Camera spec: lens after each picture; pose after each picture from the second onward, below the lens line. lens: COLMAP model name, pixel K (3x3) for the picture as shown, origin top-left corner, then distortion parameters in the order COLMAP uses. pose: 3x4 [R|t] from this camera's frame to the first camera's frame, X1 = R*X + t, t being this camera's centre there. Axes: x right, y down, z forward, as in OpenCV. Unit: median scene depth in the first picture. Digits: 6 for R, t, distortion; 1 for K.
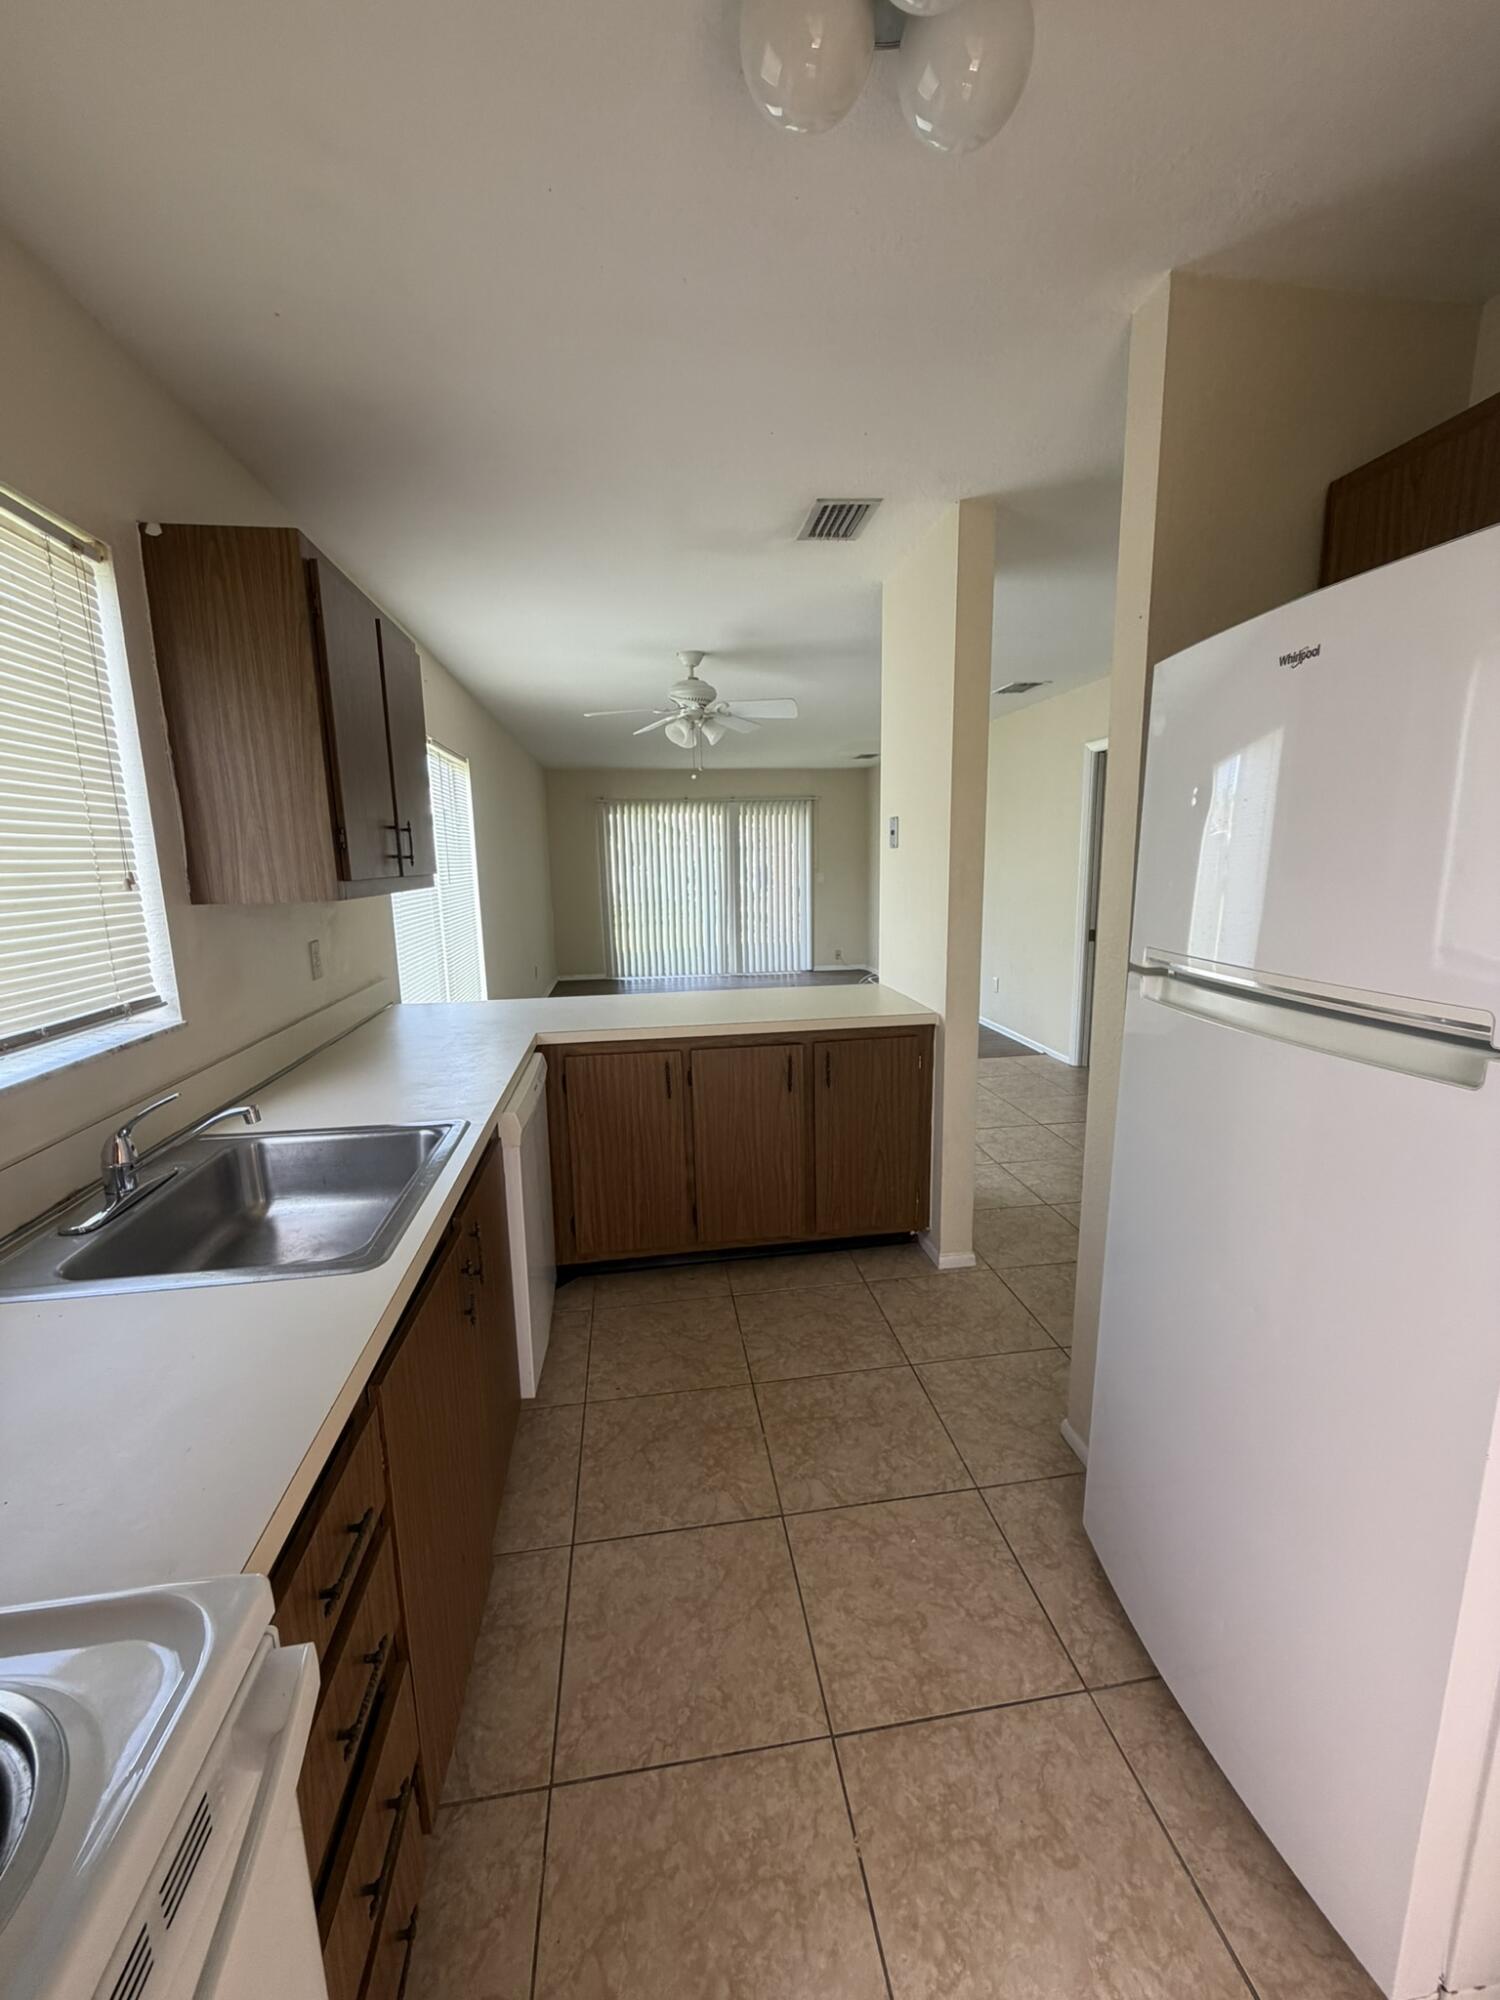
lens RADIAL K [[799.9, 0, 754.3], [0, 799.9, 997.3], [0, 0, 1]] dist [-0.000381, -0.000024]
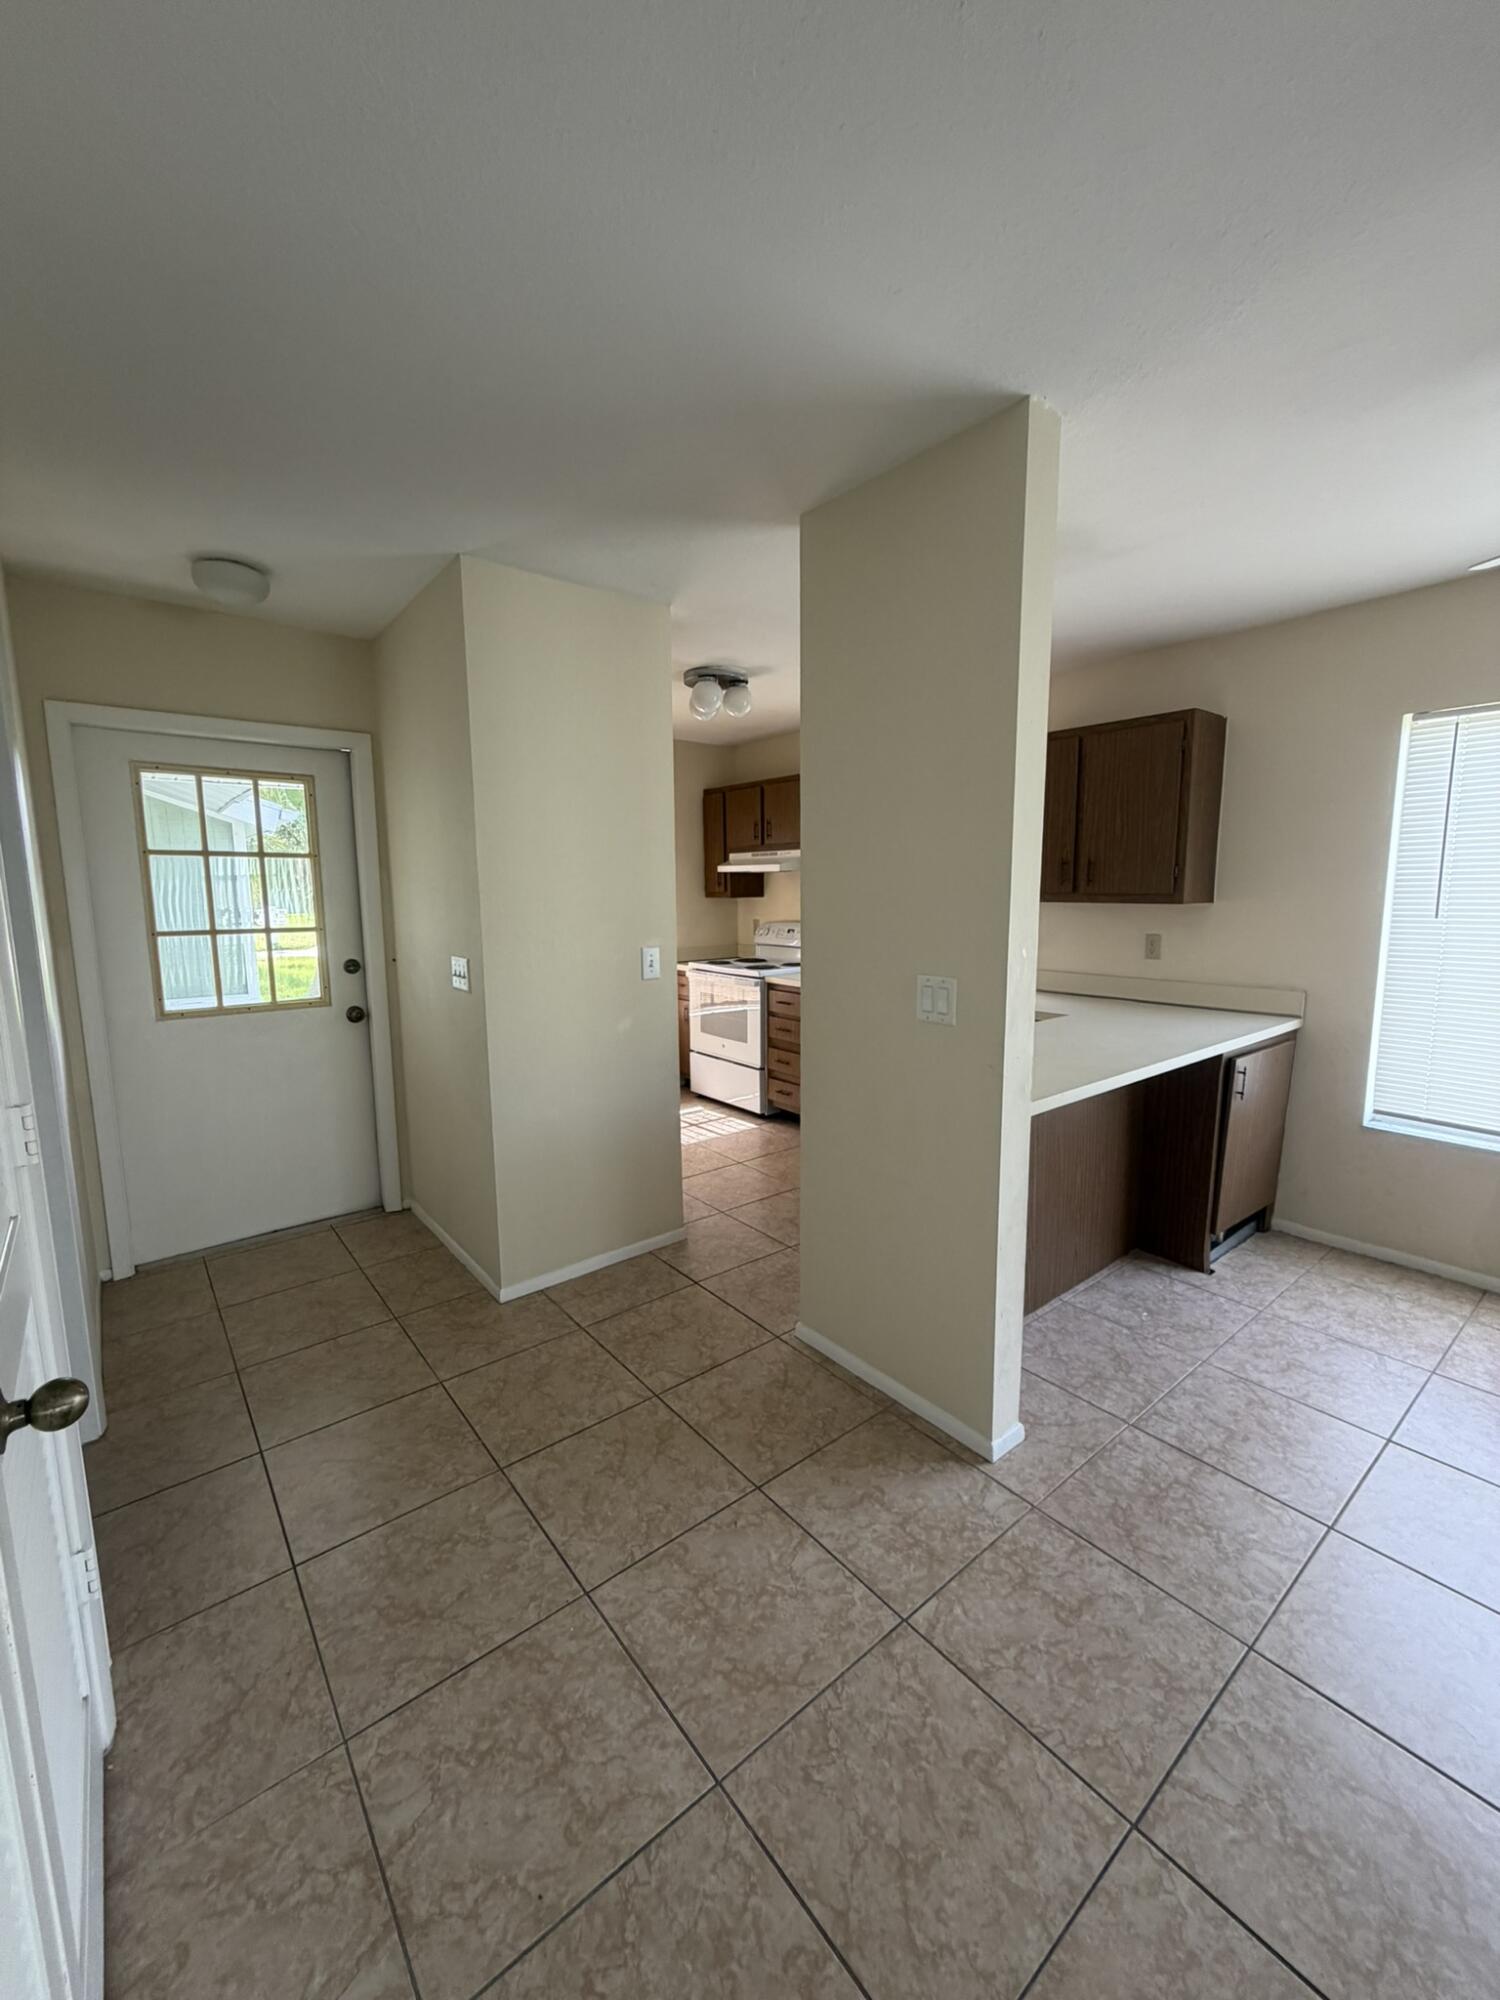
lens RADIAL K [[799.9, 0, 754.3], [0, 799.9, 997.3], [0, 0, 1]] dist [-0.000381, -0.000024]
pose [[-0.860797, 0.094337, -0.500129, 0.221393], [-0.067953, 0.952570, 0.296636, -0.091056], [0.504391, 0.289328, -0.813559, 0.483123]]
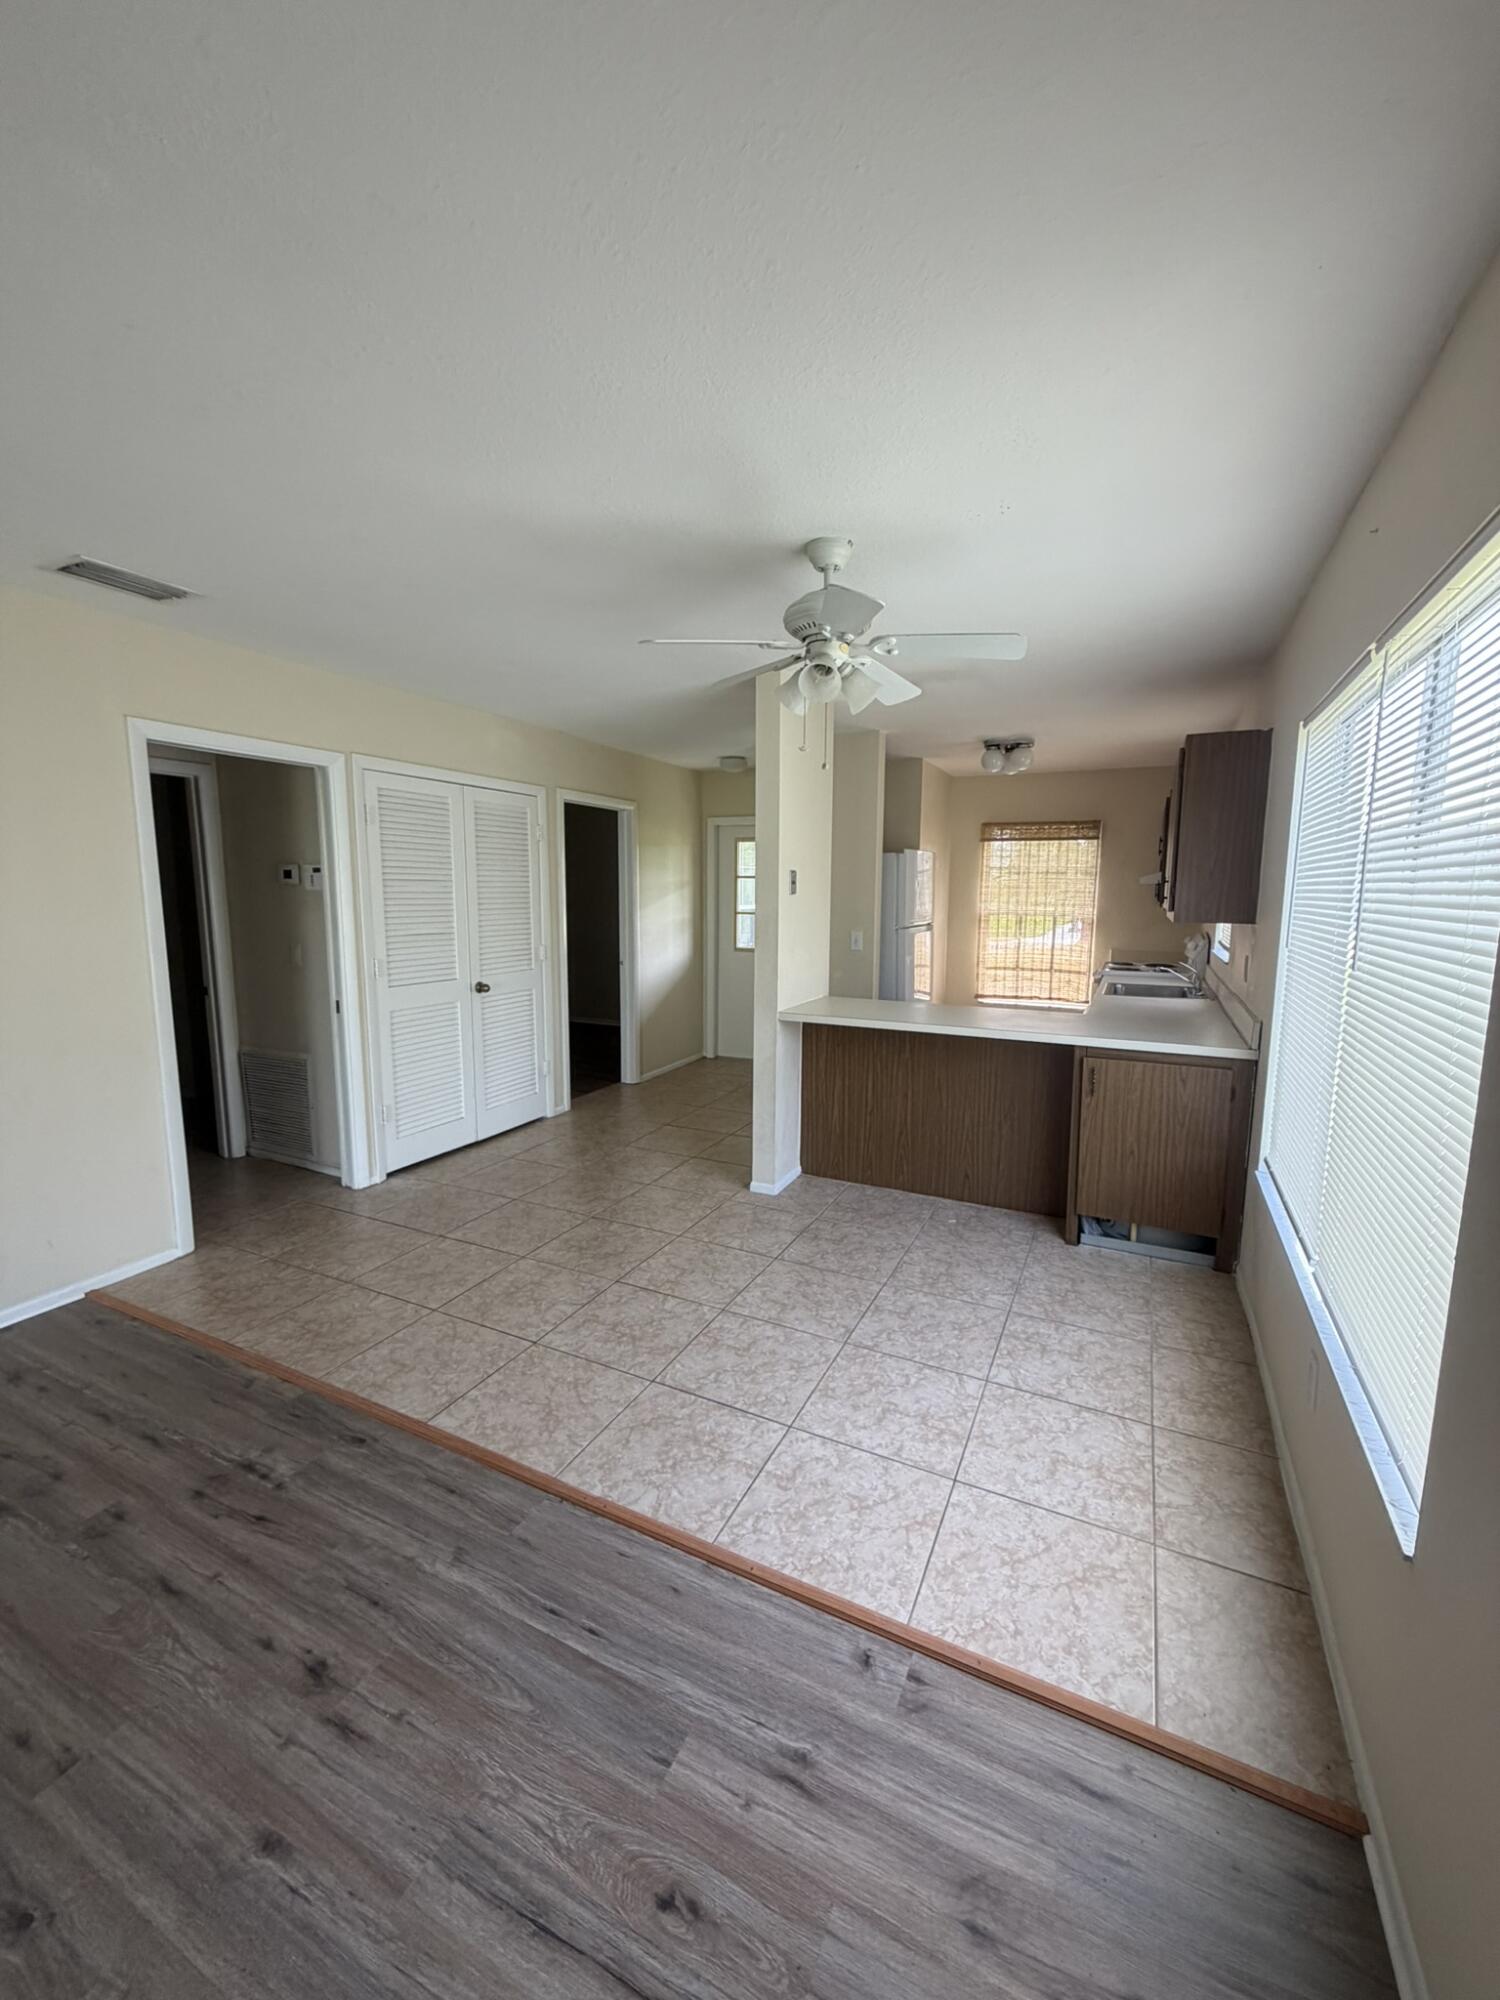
lens RADIAL K [[799.9, 0, 754.3], [0, 799.9, 997.3], [0, 0, 1]] dist [-0.000381, -0.000024]
pose [[-0.826917, -0.062796, 0.558807, -0.161183], [0.109243, 0.956873, 0.269185, -0.124627], [-0.551611, 0.283639, -0.784394, 0.678513]]
